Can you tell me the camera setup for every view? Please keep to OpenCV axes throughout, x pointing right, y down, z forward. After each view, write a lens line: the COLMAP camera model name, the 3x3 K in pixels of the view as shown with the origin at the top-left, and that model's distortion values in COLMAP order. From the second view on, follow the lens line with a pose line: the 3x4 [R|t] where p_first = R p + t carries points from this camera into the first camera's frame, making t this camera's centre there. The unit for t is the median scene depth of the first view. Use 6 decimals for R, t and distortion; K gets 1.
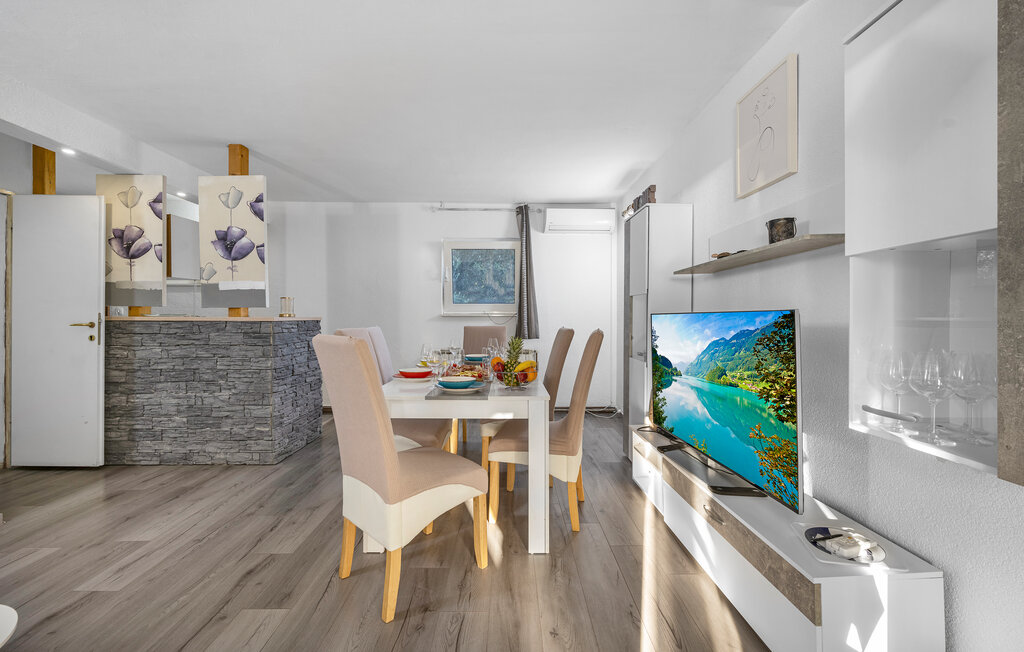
lens RADIAL K [[403.8, 0, 510.9], [0, 403.8, 319.2], [0, 0, 1]] dist [-0.002552, -0.000101]
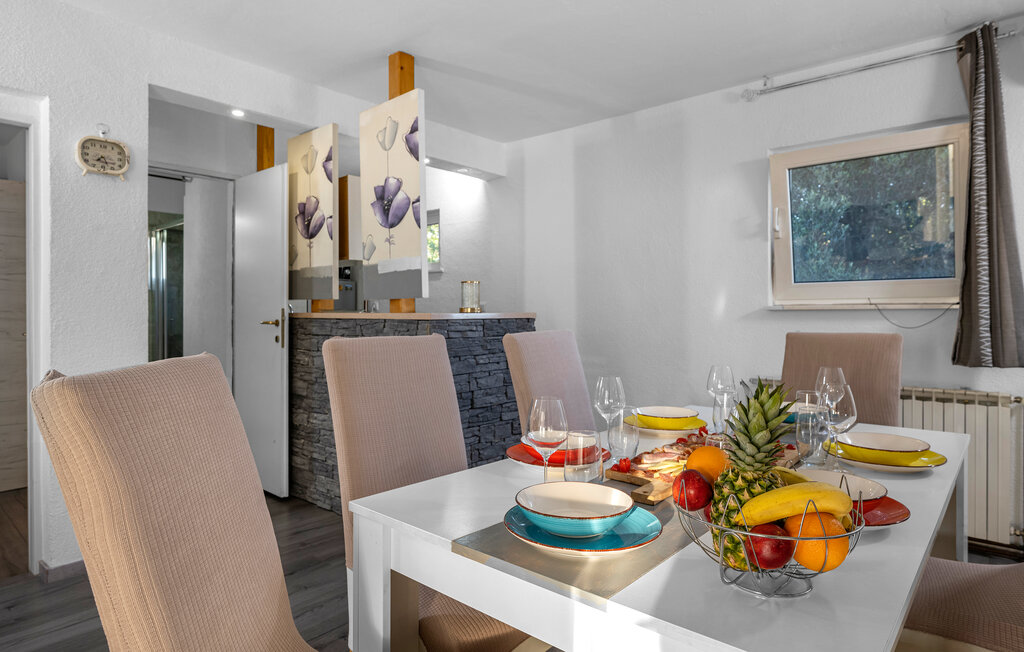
lens RADIAL K [[581.7, 0, 513.9], [0, 581.7, 312.7], [0, 0, 1]] dist [-0.002157, 0.000074]
pose [[0.749772, -0.002998, -0.661690, 0.098900], [0.000045, 0.999990, -0.004480, -0.001716], [0.661696, 0.003329, 0.749765, 0.417123]]
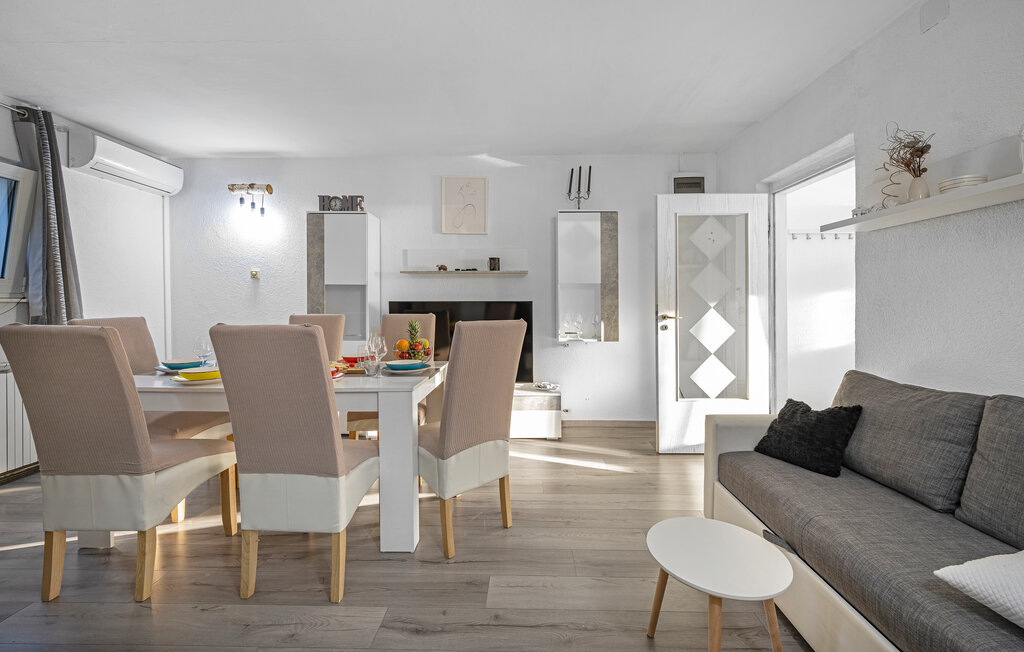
lens RADIAL K [[419.5, 0, 514.7], [0, 419.5, 304.8], [0, 0, 1]] dist [0.009820, -0.000253]
pose [[0.035108, -0.010578, 0.999328, -0.852781], [0.000877, 0.999944, 0.010554, -0.012504], [-0.999383, 0.000506, 0.035115, 0.454020]]
